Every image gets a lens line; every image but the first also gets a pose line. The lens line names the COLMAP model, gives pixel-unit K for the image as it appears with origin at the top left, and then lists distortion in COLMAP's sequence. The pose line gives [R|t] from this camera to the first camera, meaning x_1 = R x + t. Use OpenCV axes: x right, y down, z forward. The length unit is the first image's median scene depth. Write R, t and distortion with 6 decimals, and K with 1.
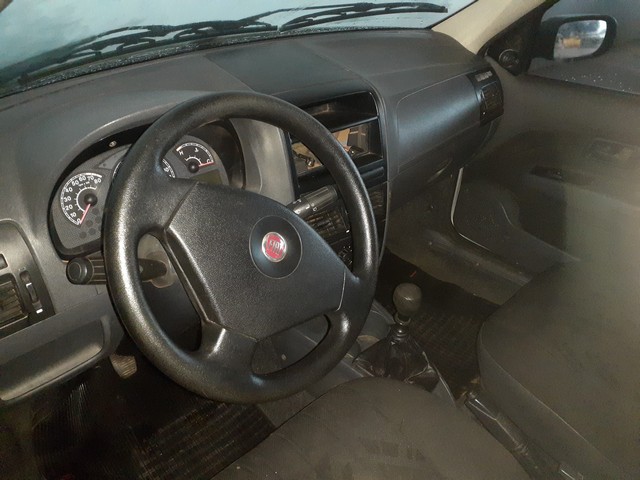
lens RADIAL K [[507.1, 0, 316.4], [0, 507.1, 240.8], [0, 0, 1]] dist [0.108297, -0.178798]
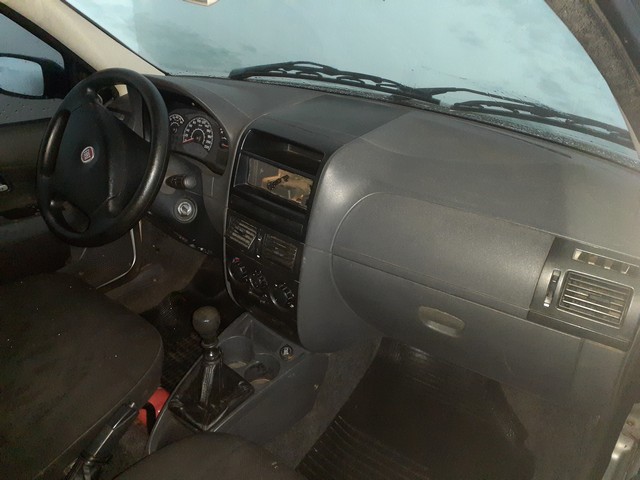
lens RADIAL K [[507.1, 0, 316.4], [0, 507.1, 240.8], [0, 0, 1]] dist [0.108297, -0.178798]
pose [[0.151945, 0.445512, -0.882288, 0.982486], [-0.570318, 0.768577, 0.289876, -0.414306], [0.807249, 0.459139, 0.370865, 0.658823]]
